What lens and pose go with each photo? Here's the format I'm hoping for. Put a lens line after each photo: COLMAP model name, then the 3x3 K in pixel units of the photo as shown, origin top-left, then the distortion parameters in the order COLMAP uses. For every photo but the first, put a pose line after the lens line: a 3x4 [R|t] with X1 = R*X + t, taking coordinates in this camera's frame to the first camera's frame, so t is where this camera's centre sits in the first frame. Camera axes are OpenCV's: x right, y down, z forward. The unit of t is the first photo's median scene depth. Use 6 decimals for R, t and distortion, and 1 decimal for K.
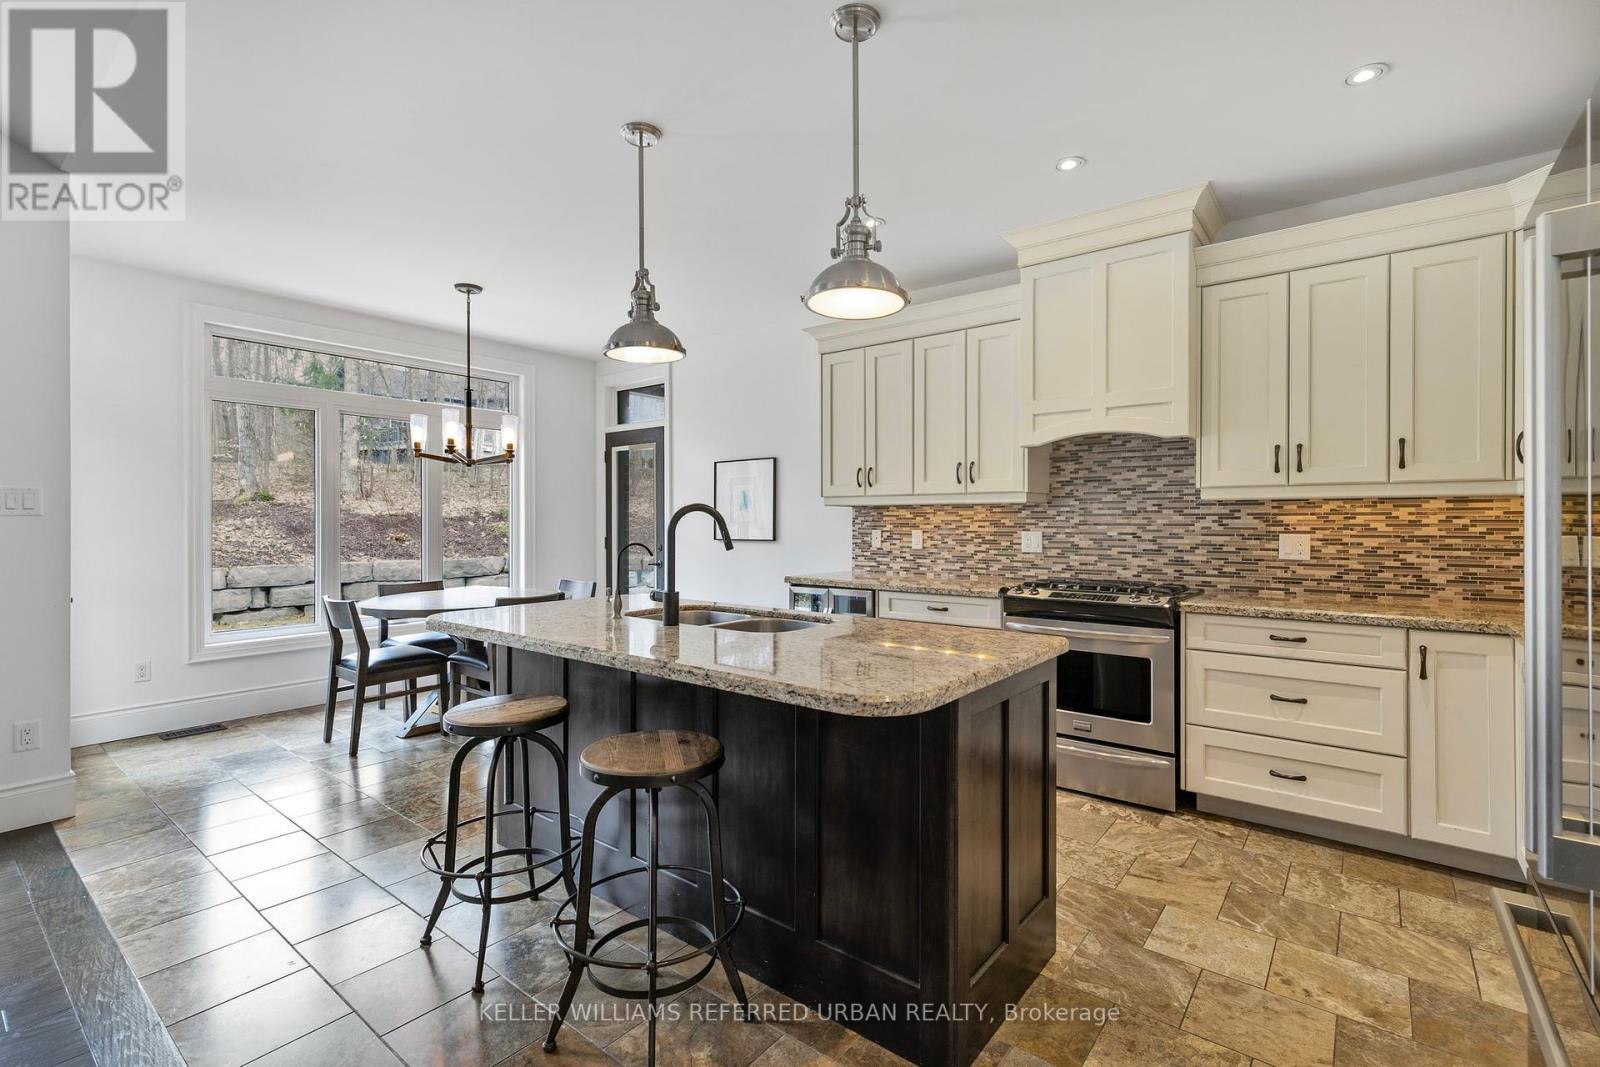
lens RADIAL K [[722.0, 0, 811.6], [0, 722.0, 523.8], [0, 0, 1]] dist [0.008182, -0.003057]
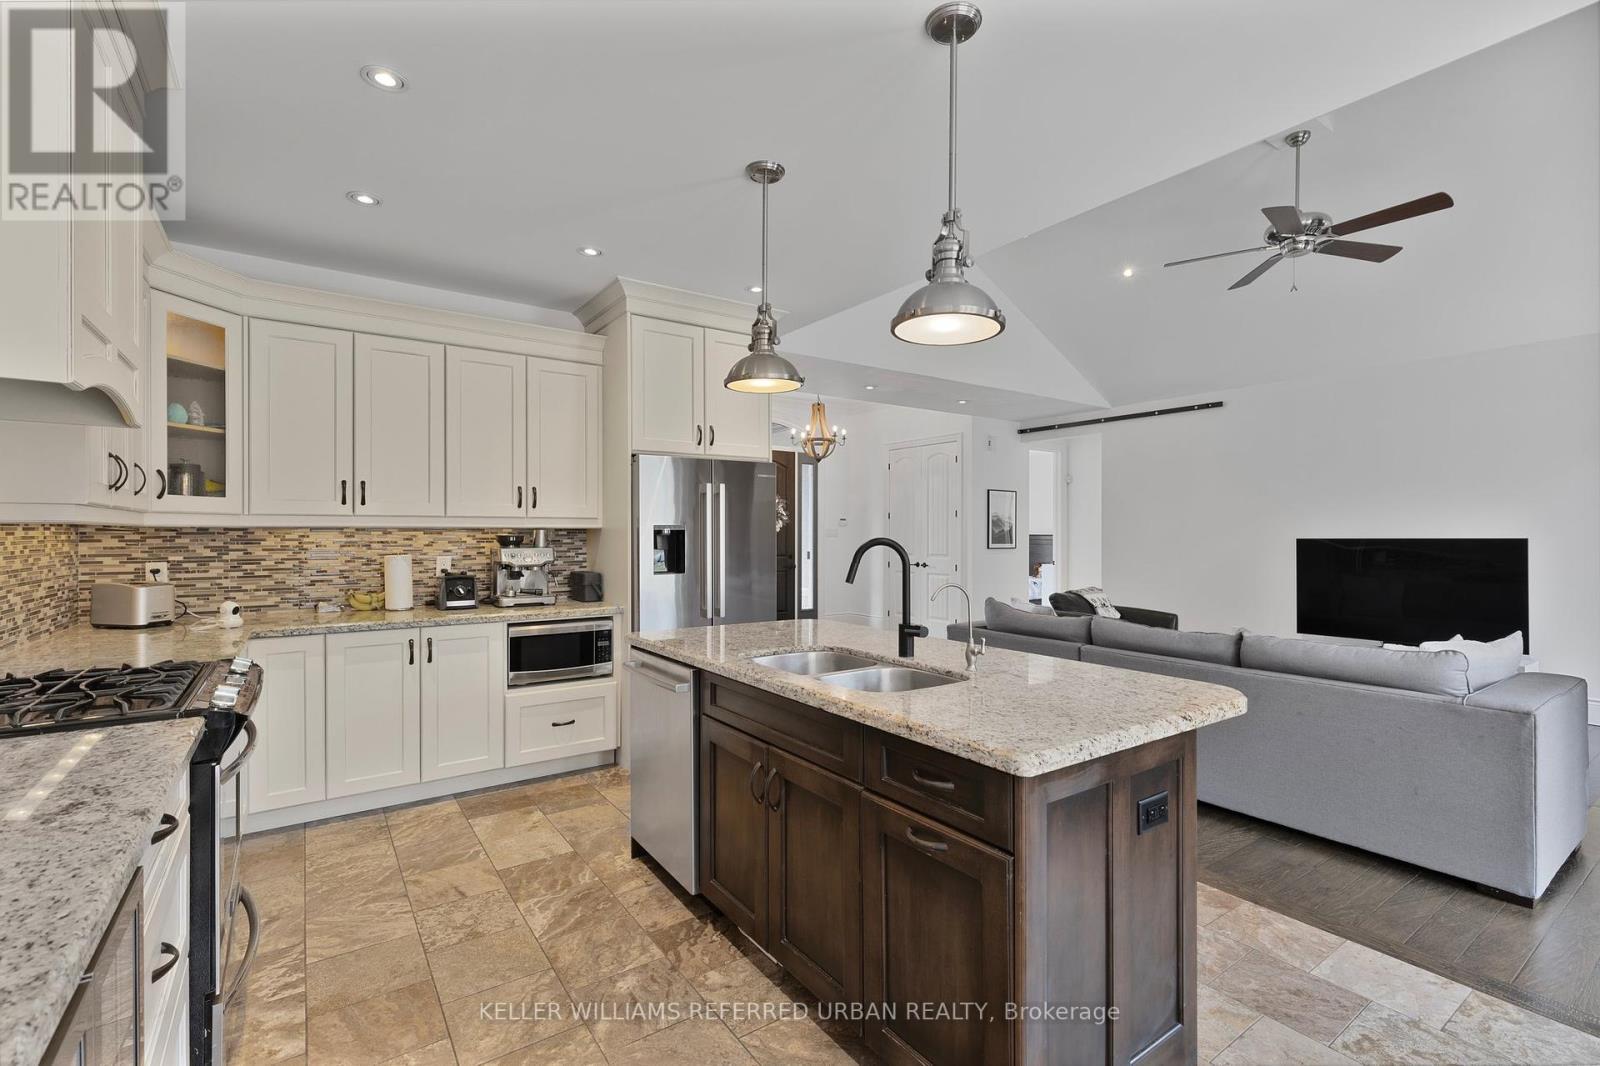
lens RADIAL K [[722.0, 0, 812.4], [0, 722.0, 532.1], [0, 0, 1]] dist [0.008182, -0.003057]
pose [[-0.957516, -0.002753, 0.288366, -0.206538], [-0.002013, 0.999994, 0.002862, -0.023577], [-0.288372, 0.002160, -0.957516, 1.155451]]
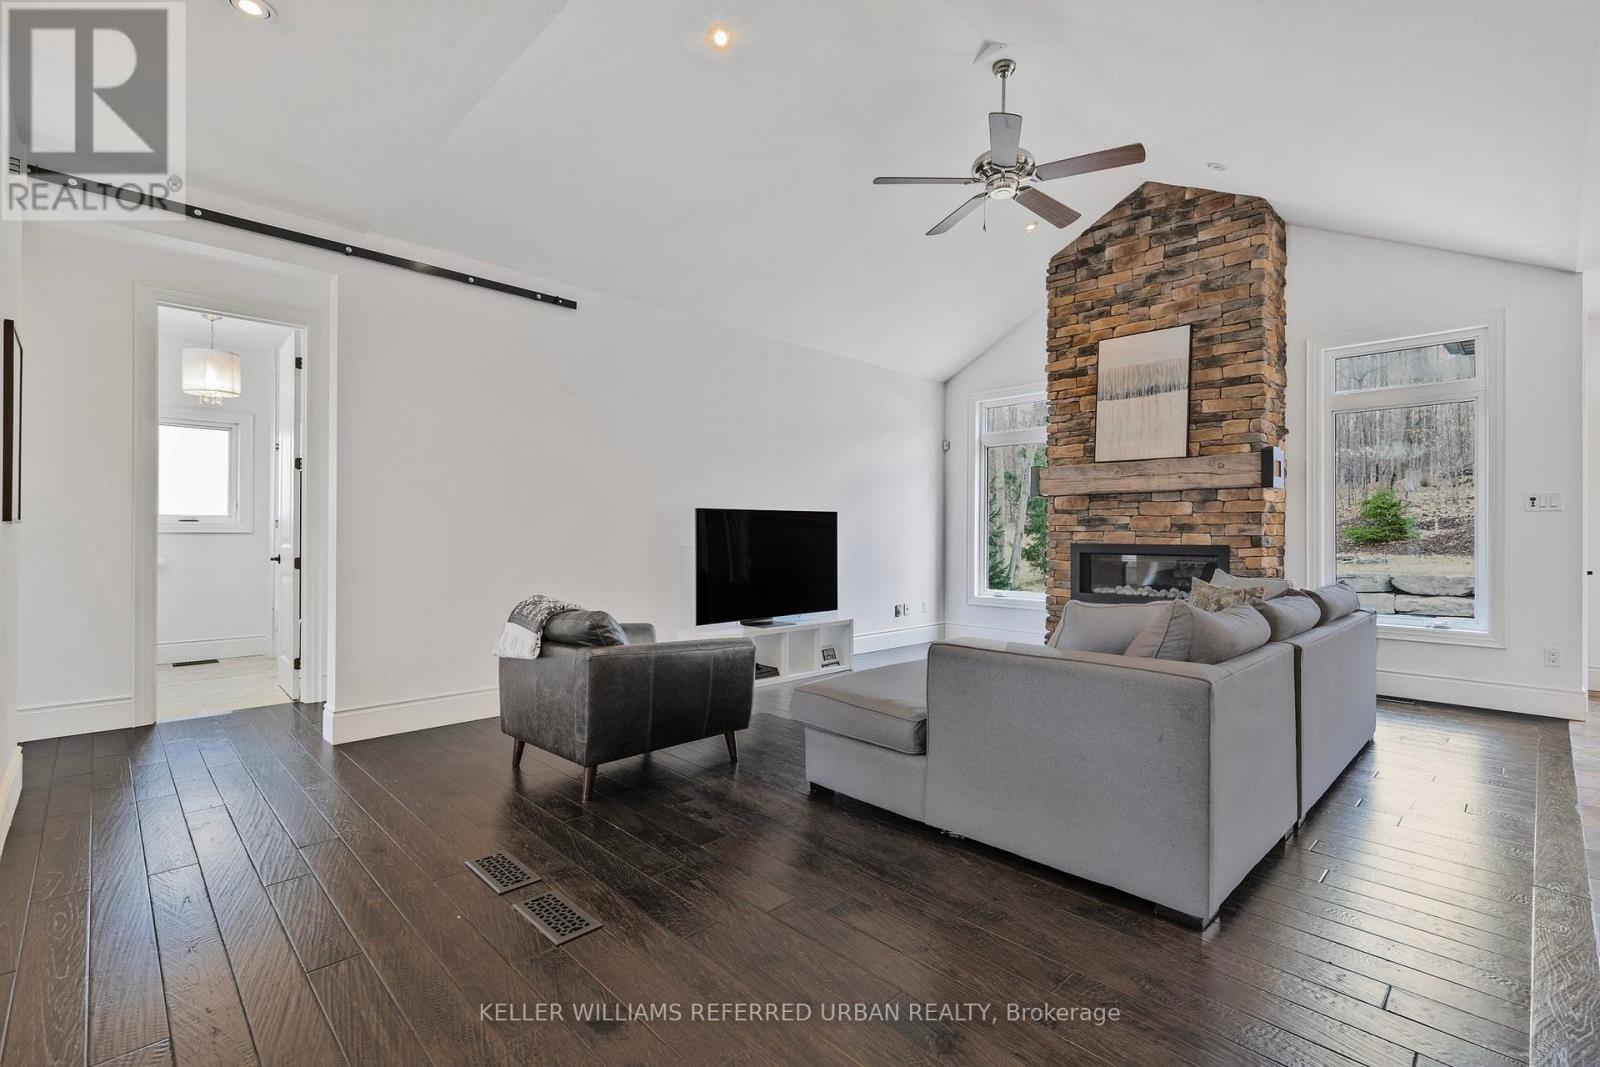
lens RADIAL K [[722.0, 0, 813.7], [0, 722.0, 530.5], [0, 0, 1]] dist [0.008182, -0.003057]
pose [[-0.127516, -0.008497, -0.991800, 0.440740], [-0.008504, 0.999936, -0.007473, 0.037325], [0.991800, 0.007481, -0.127580, -0.237447]]
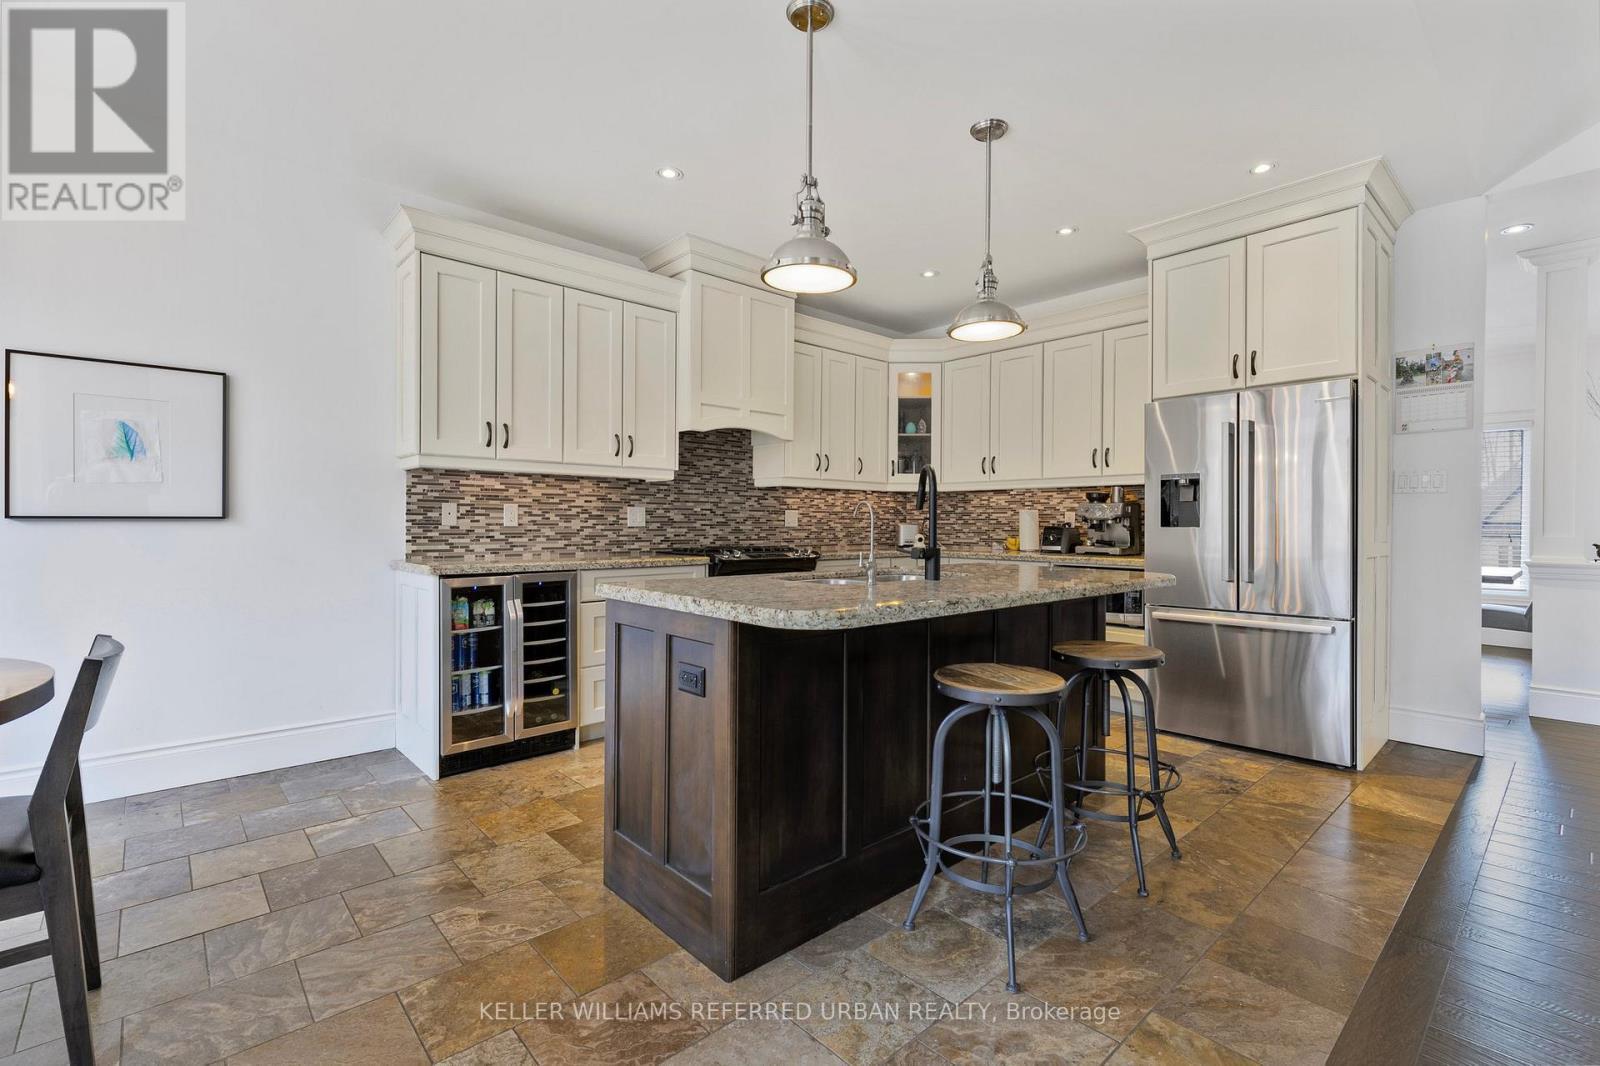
lens RADIAL K [[722.0, 0, 813.8], [0, 722.0, 523.3], [0, 0, 1]] dist [0.008182, -0.003057]
pose [[0.161597, -0.000875, 0.986856, -0.709528], [-0.003169, 0.999994, 0.001406, 0.032628], [-0.986852, -0.003354, 0.161593, 0.573210]]
